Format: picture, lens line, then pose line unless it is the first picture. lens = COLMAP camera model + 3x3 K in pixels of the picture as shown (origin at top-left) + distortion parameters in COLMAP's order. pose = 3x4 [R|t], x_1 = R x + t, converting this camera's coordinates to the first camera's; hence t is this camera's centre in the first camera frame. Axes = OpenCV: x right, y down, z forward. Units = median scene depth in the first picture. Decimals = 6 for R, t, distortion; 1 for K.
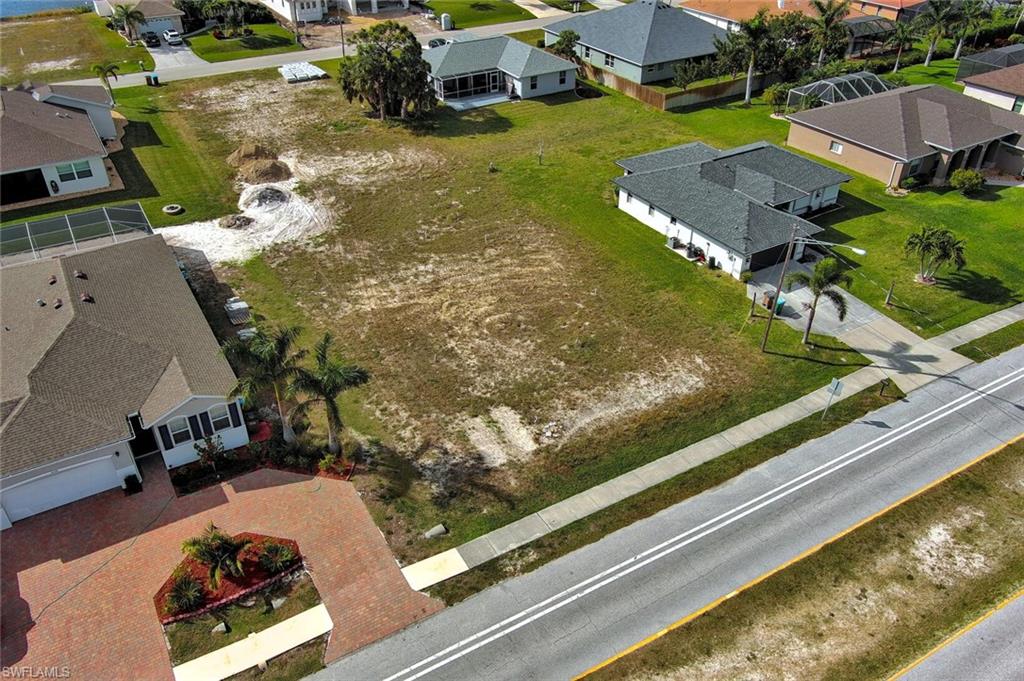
lens RADIAL K [[790.3, 0, 513.0], [0, 790.3, 341.2], [0, 0, 1]] dist [0.030061, -0.029498]
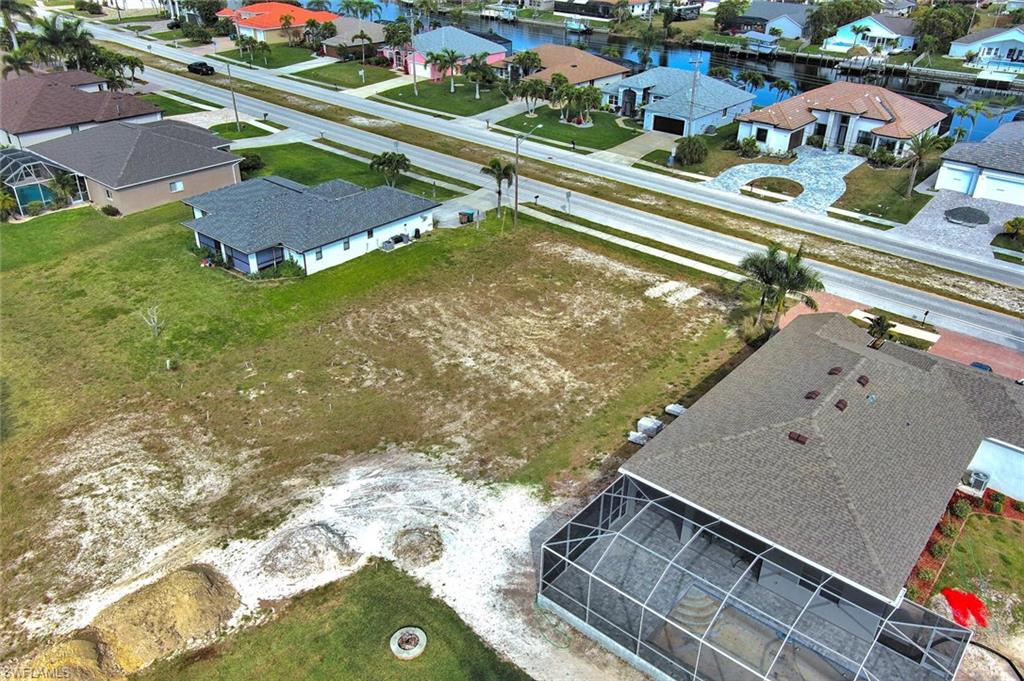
lens RADIAL K [[790.3, 0, 513.0], [0, 790.3, 341.2], [0, 0, 1]] dist [0.030061, -0.029498]
pose [[-0.328064, -0.466133, 0.821641, -0.859113], [0.512408, 0.642894, 0.569320, -0.596524], [-0.793607, 0.607789, 0.027940, 0.921741]]
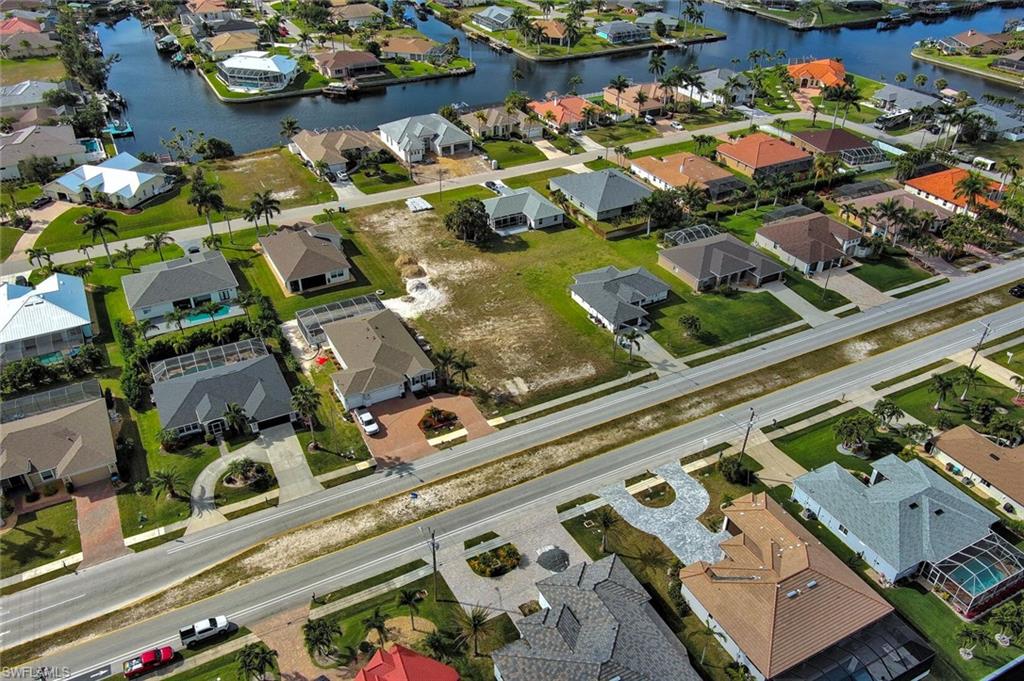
lens RADIAL K [[790.3, 0, 513.0], [0, 790.3, 341.2], [0, 0, 1]] dist [0.030061, -0.029498]
pose [[0.999016, 0.032538, -0.030146, 0.040015], [-0.032693, 0.999455, -0.004664, -0.026995], [0.029977, 0.005645, 0.999535, -1.466770]]
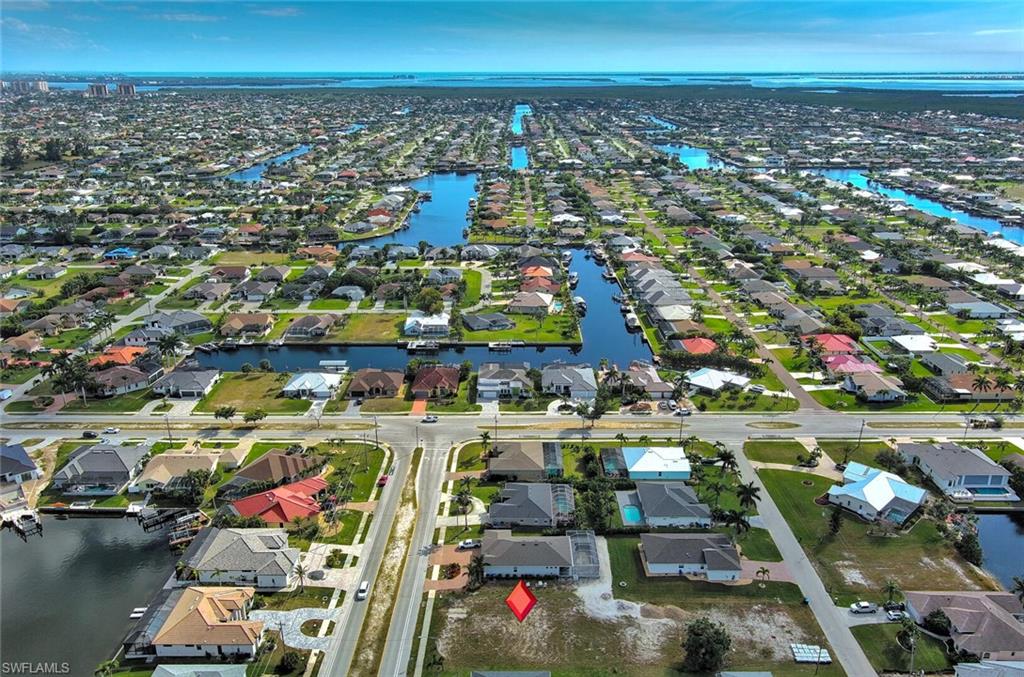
lens RADIAL K [[794.6, 0, 512.0], [0, 794.6, 338.5], [0, 0, 1]] dist [0.020337, -0.010598]
pose [[-0.512954, 0.275354, -0.813055, 2.041413], [-0.479957, 0.693278, 0.537593, -2.346314], [0.711702, 0.665992, -0.223461, 0.864838]]
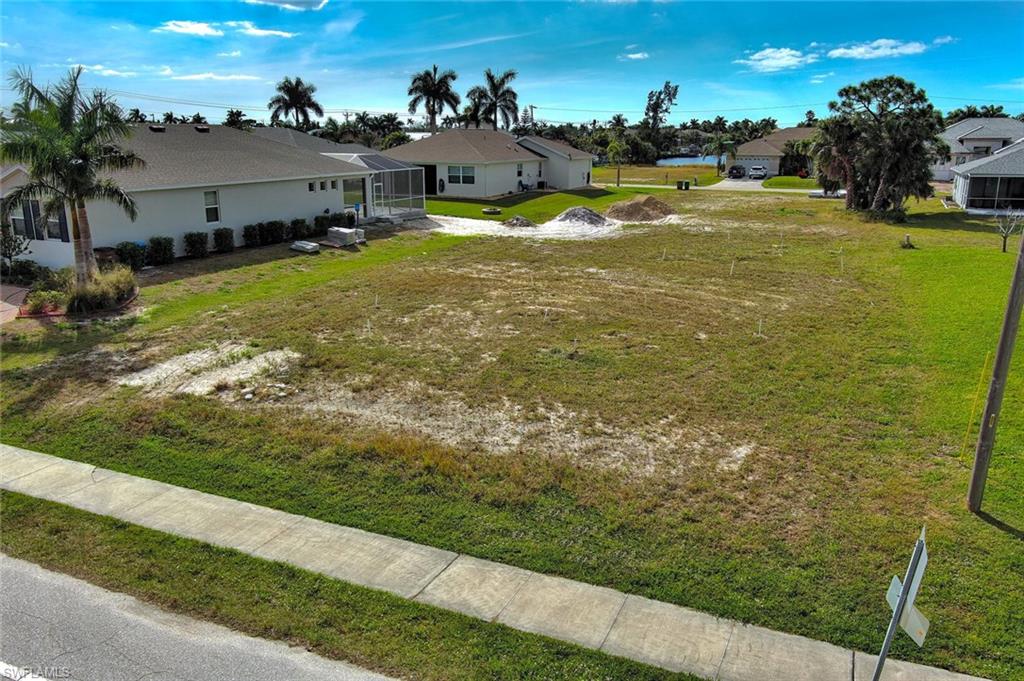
lens RADIAL K [[793.3, 0, 512.5], [0, 793.3, 343.3], [0, 0, 1]] dist [0.016135, -0.005859]
pose [[0.580335, 0.210548, -0.786690, 0.356352], [-0.460536, 0.881551, -0.103798, 0.052395], [0.671653, 0.422537, 0.608560, 0.600662]]
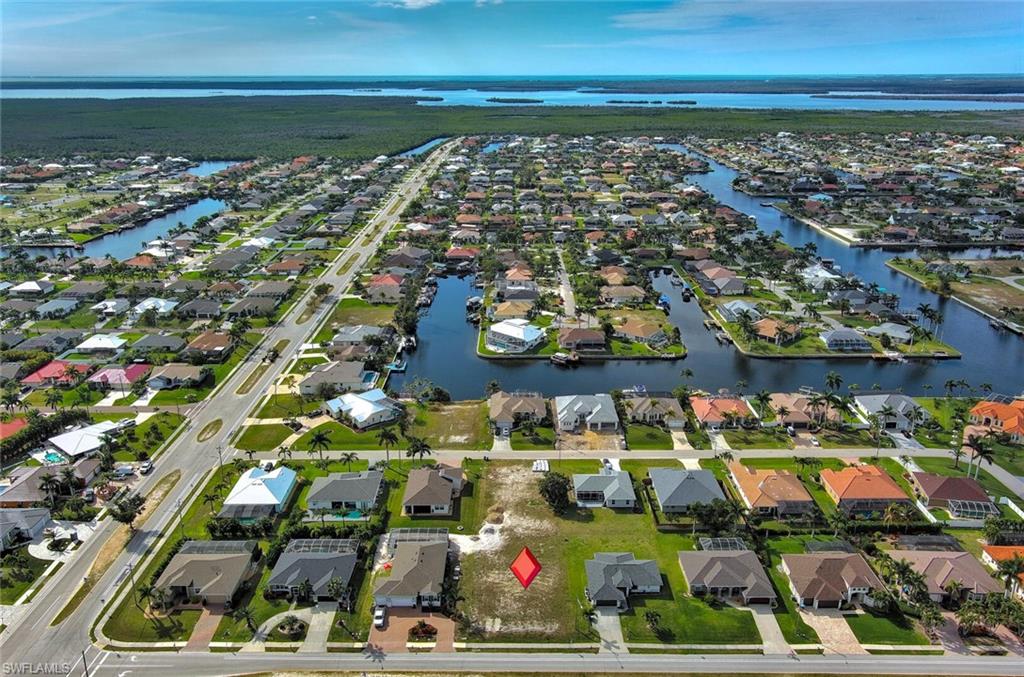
lens RADIAL K [[794.6, 0, 512.0], [0, 794.6, 338.5], [0, 0, 1]] dist [0.020337, -0.010598]
pose [[0.860165, 0.159898, -0.484303, 1.318299], [-0.284607, 0.938468, -0.195643, -0.353286], [0.423220, 0.306121, 0.852745, -2.096902]]
